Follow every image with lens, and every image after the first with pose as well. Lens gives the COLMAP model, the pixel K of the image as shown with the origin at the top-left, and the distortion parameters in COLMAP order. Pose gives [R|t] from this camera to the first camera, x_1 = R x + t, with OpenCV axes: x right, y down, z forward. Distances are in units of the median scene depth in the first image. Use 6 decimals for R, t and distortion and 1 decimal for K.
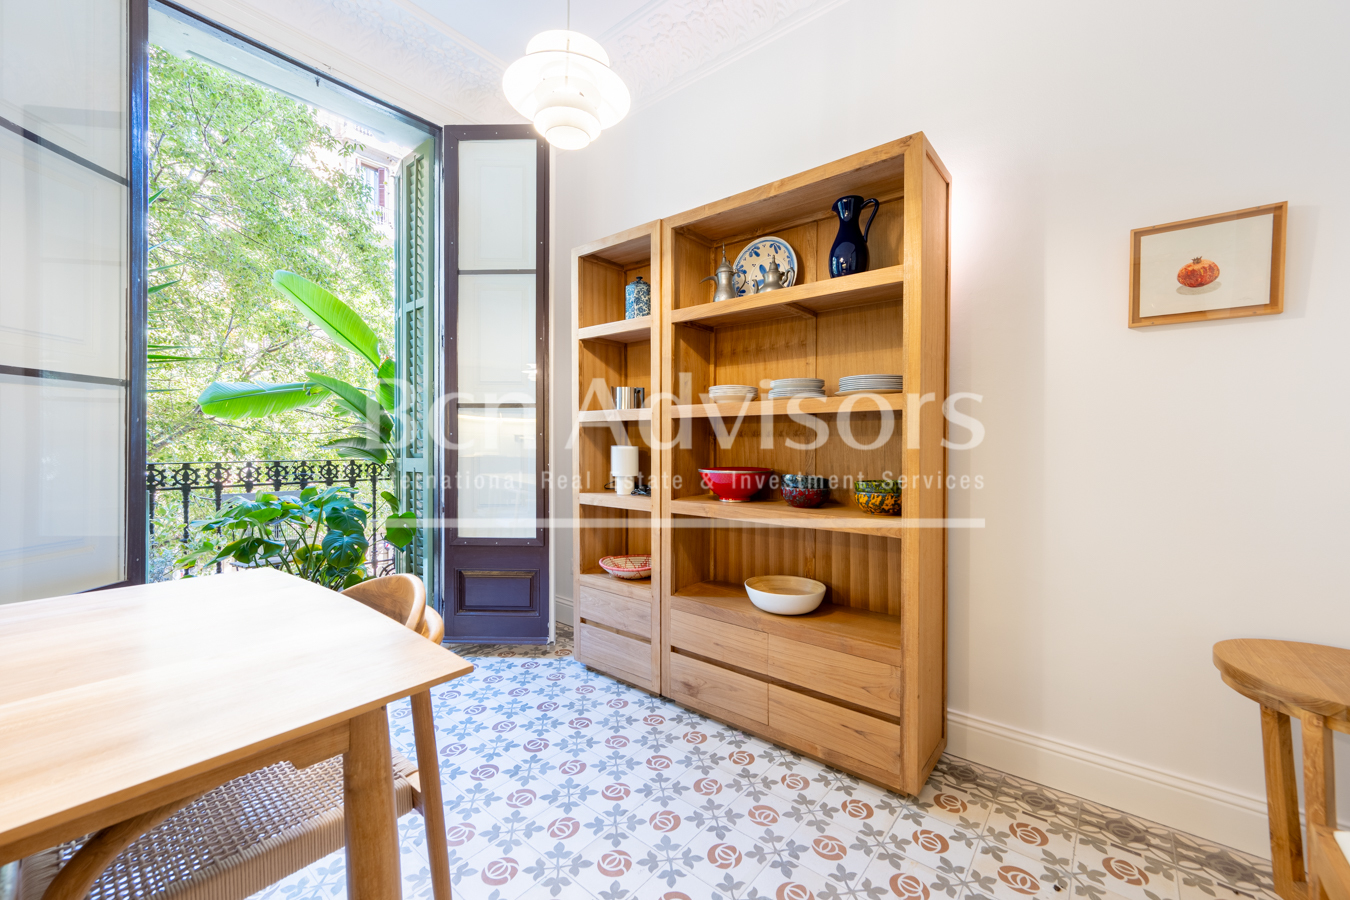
lens RADIAL K [[536.1, 0, 681.6], [0, 536.1, 448.1], [0, 0, 1]] dist [0.000308, 0.000706]
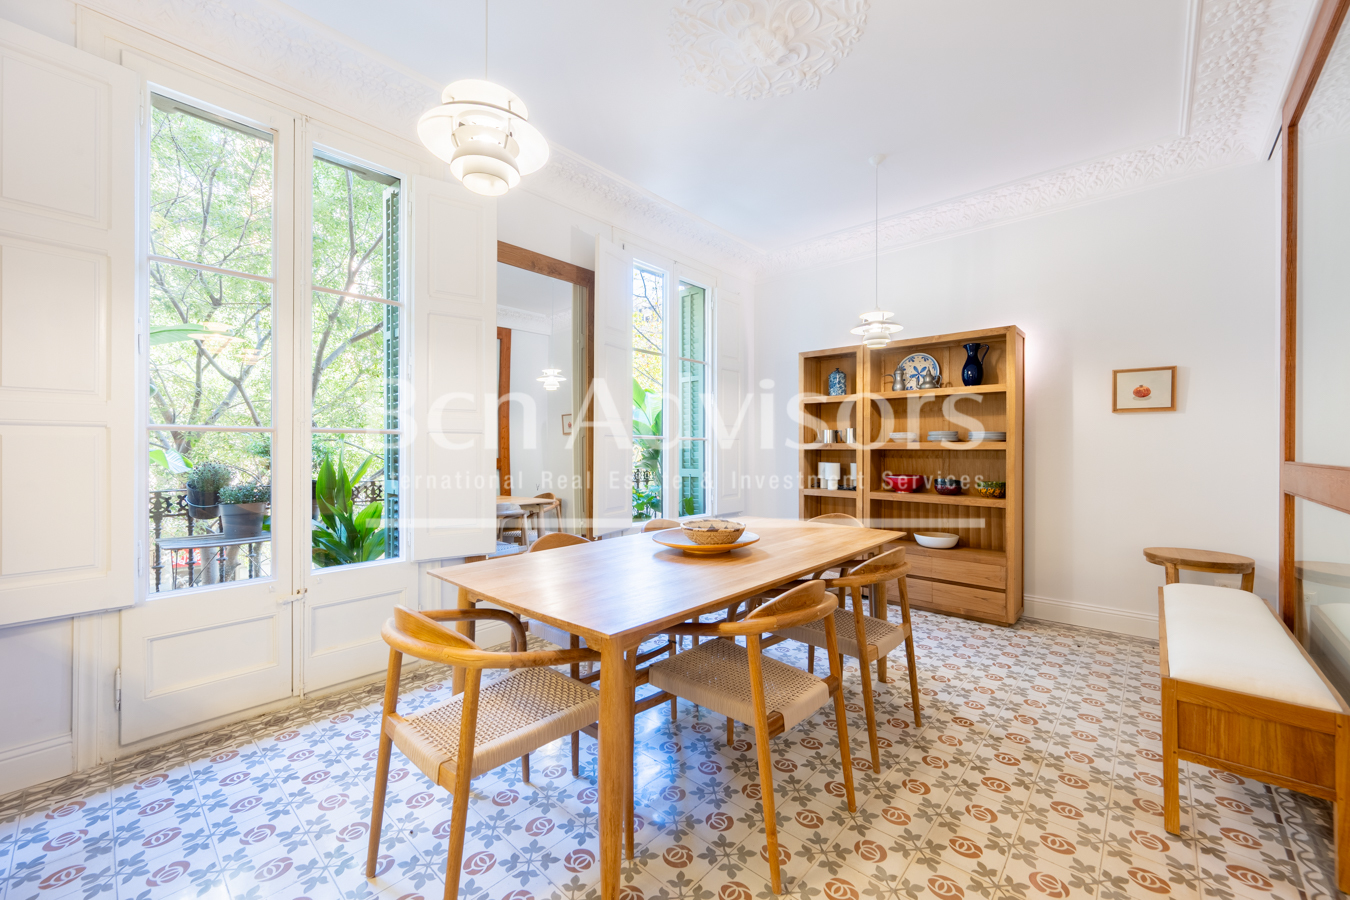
lens RADIAL K [[536.1, 0, 667.8], [0, 536.1, 448.9], [0, 0, 1]] dist [0.000308, 0.000706]
pose [[0.998200, -0.002773, -0.059911, -0.592263], [0.002486, 0.999985, -0.004856, -0.046753], [0.059923, 0.004699, 0.998192, -0.902245]]
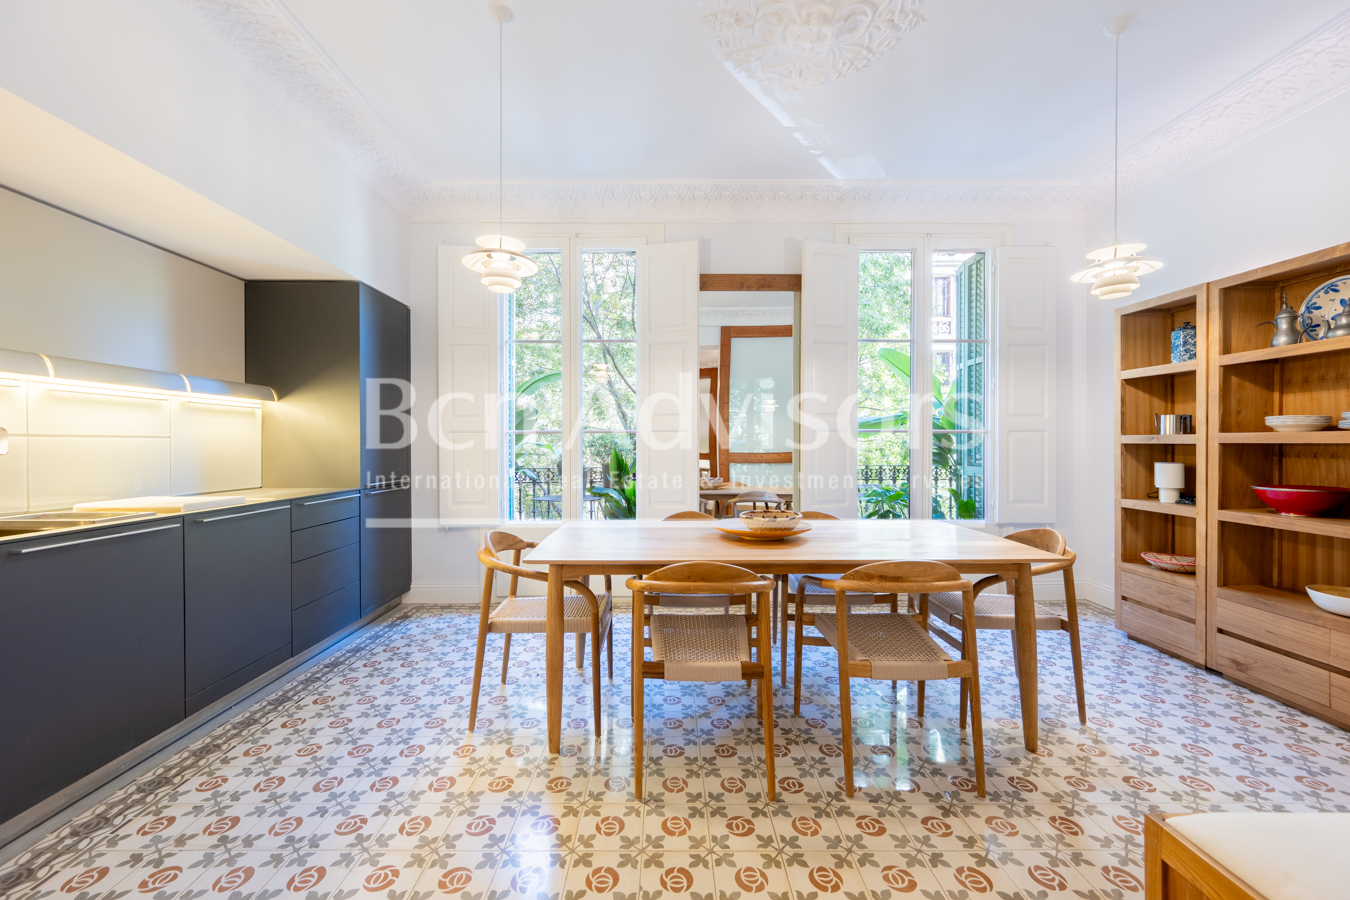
lens RADIAL K [[536.1, 0, 662.2], [0, 536.1, 447.5], [0, 0, 1]] dist [0.000308, 0.000706]
pose [[0.628390, 0.003647, -0.777890, 0.128693], [-0.004709, 0.999989, 0.000884, -0.038002], [0.777884, 0.003108, 0.628400, -0.724770]]
